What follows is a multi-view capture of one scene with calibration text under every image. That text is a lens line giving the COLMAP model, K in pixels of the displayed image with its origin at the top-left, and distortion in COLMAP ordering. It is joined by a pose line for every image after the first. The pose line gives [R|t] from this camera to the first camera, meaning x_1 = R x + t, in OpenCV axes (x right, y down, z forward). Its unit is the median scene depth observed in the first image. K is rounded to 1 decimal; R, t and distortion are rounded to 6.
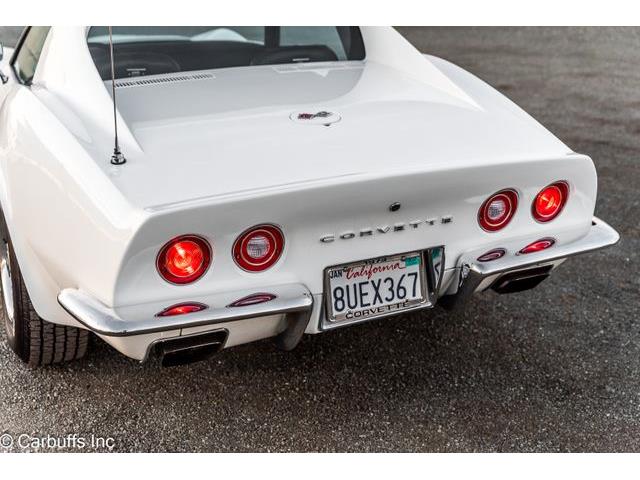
lens RADIAL K [[878.6, 0, 320.0], [0, 878.6, 240.0], [0, 0, 1]] dist [0.017577, 0.008537]
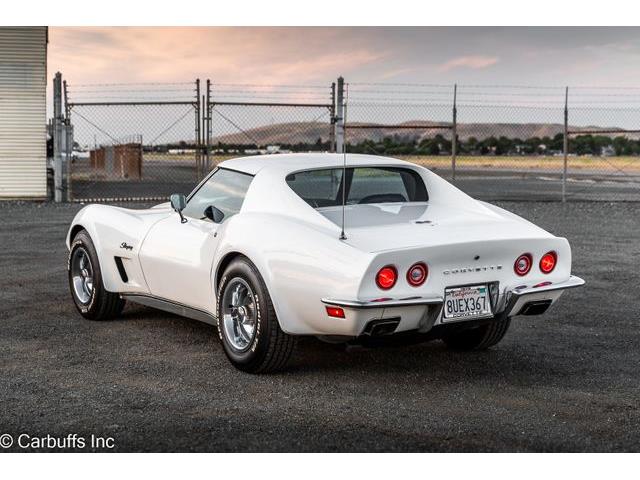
lens RADIAL K [[1230.3, 0, 320.0], [0, 1230.3, 240.0], [0, 0, 1]] dist [-0.007374, 0.004861]
pose [[0.994672, -0.017783, 0.101548, -0.539006], [0.040123, 0.974125, -0.222418, 0.516539], [-0.094965, 0.225307, 0.969649, -1.672804]]
